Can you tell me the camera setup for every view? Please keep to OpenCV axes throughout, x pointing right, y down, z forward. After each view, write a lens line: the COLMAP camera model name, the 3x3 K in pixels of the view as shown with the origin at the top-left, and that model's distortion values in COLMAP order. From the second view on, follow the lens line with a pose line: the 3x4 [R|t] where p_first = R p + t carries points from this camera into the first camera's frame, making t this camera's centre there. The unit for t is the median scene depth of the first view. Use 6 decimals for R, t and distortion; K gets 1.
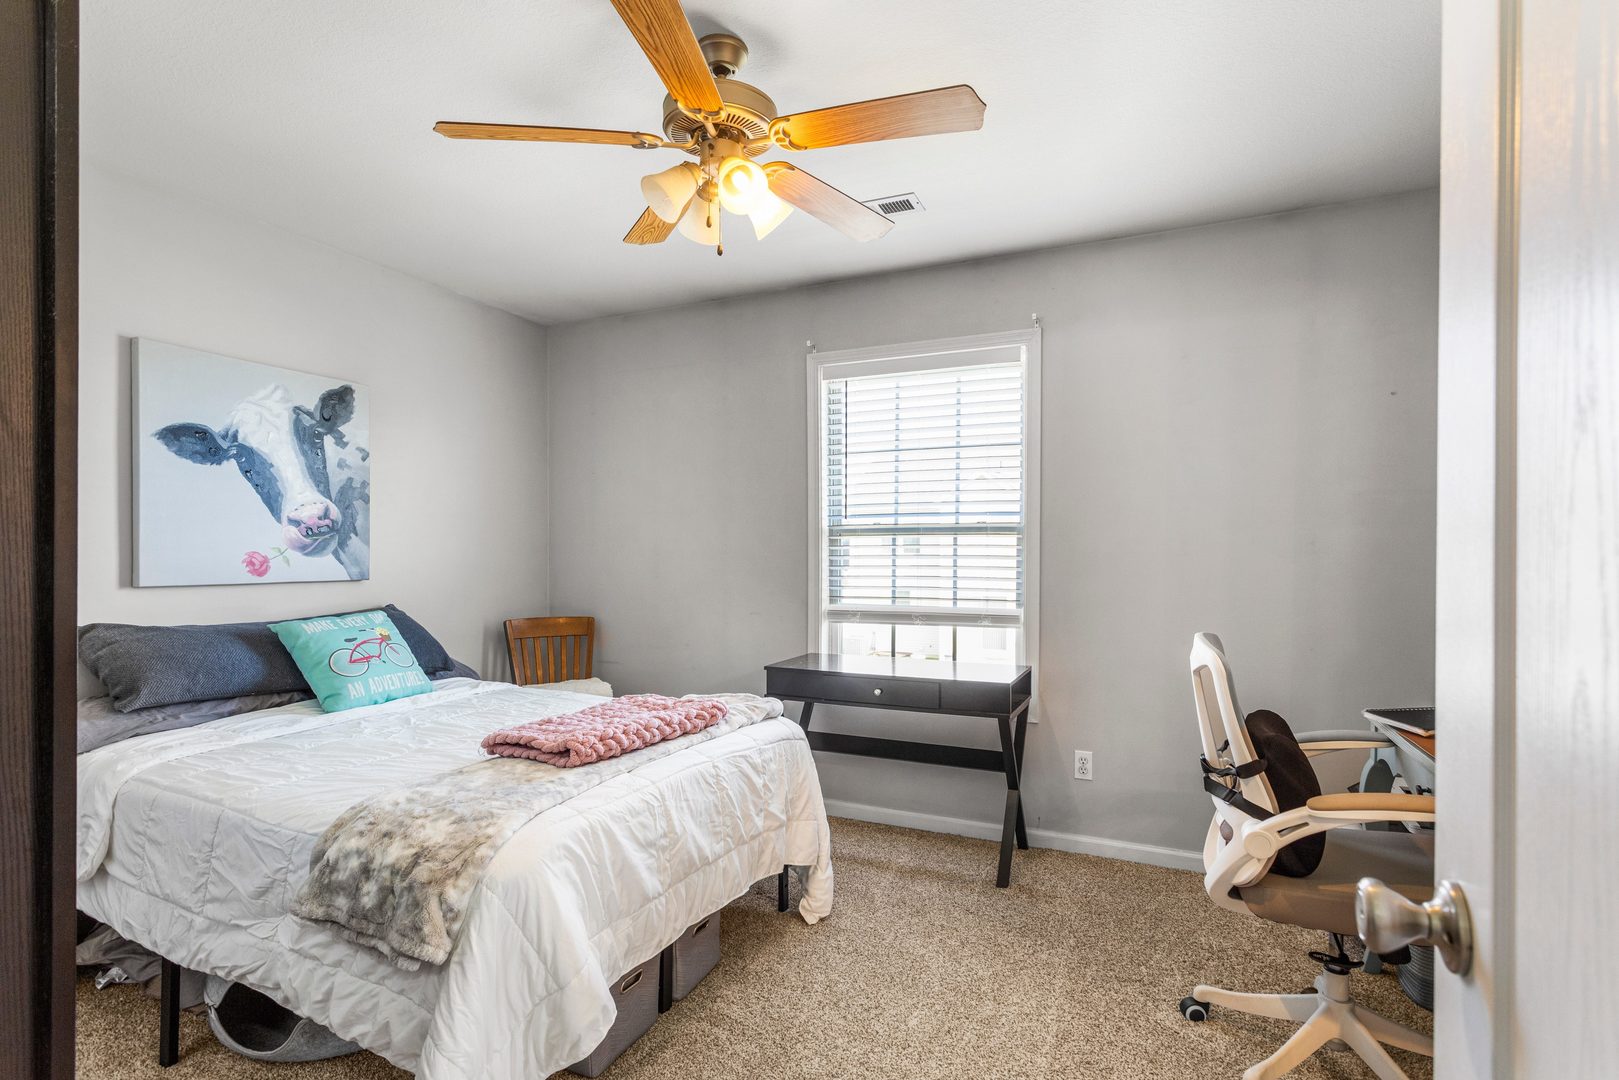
lens RADIAL K [[791.0, 0, 813.2], [0, 791.0, 556.3], [0, 0, 1]] dist [0.002079, 0.002176]
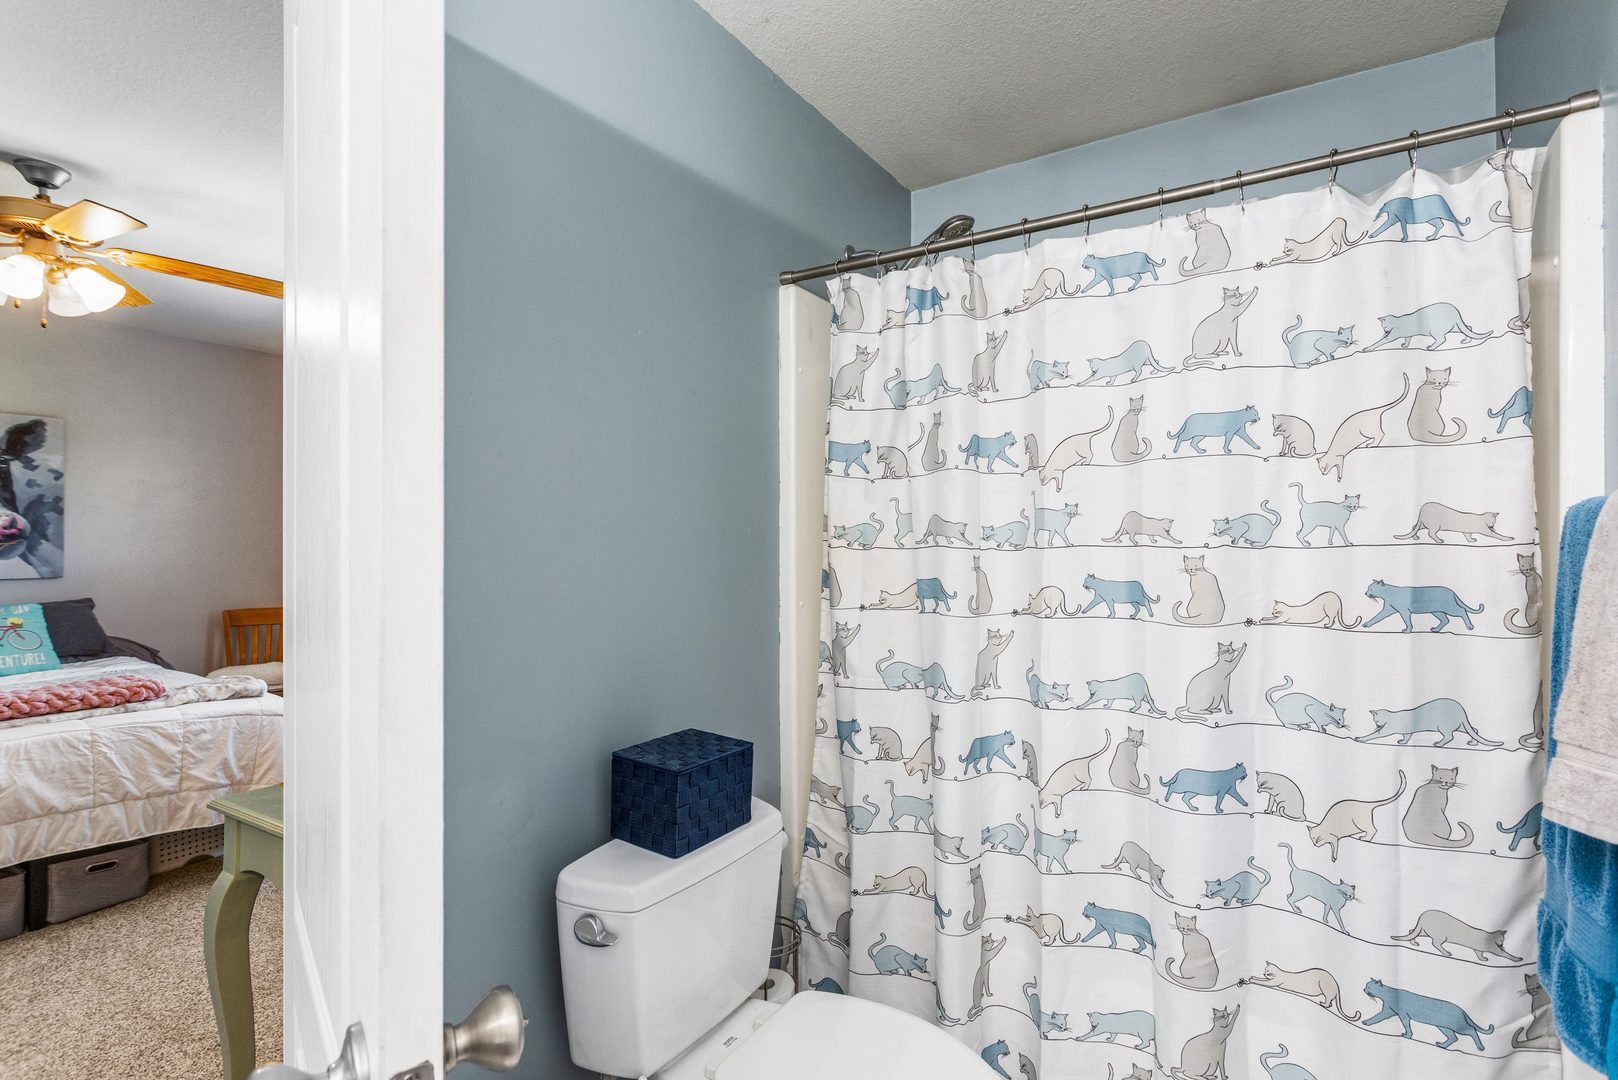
lens RADIAL K [[790.5, 0, 809.6], [0, 790.5, 532.4], [0, 0, 1]] dist [0.002079, 0.002176]
pose [[0.988464, -0.009230, -0.151172, 0.790832], [0.007194, 0.999876, -0.014012, -0.014724], [0.151283, 0.012763, 0.988408, -0.034362]]
